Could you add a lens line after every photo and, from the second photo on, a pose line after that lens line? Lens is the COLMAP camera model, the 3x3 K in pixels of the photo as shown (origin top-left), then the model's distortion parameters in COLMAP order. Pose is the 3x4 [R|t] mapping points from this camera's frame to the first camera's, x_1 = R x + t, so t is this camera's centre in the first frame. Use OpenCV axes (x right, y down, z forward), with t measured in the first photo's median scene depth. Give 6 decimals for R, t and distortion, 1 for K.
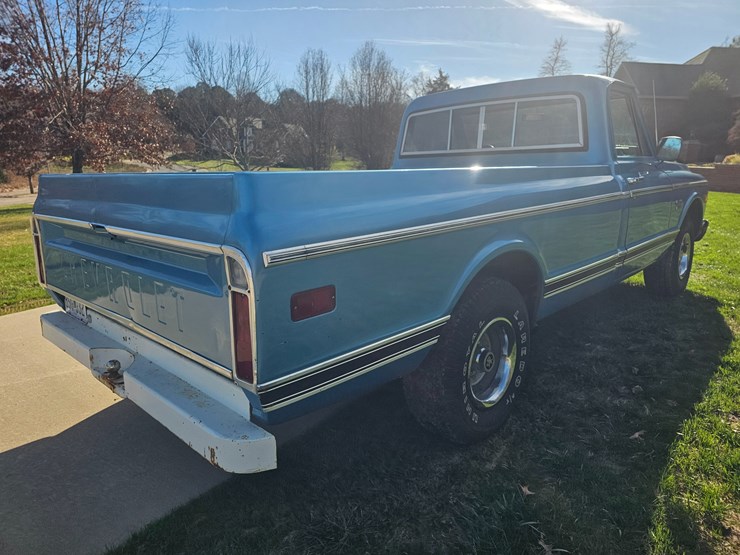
lens RADIAL K [[503.6, 0, 376.3], [0, 503.6, 278.1], [0, 0, 1]] dist [0.042768, -0.035802]
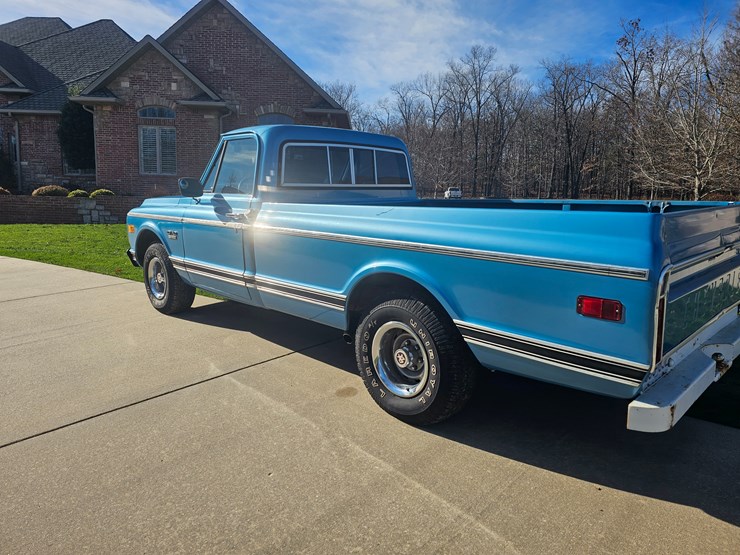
lens RADIAL K [[496.6, 0, 367.2], [0, 496.6, 278.5], [0, 0, 1]] dist [0.081522, -0.071627]
pose [[0.028761, -0.157228, 0.987143, -0.147074], [0.210854, 0.966285, 0.147762, -0.031707], [-0.977094, 0.203894, 0.060944, 0.143565]]
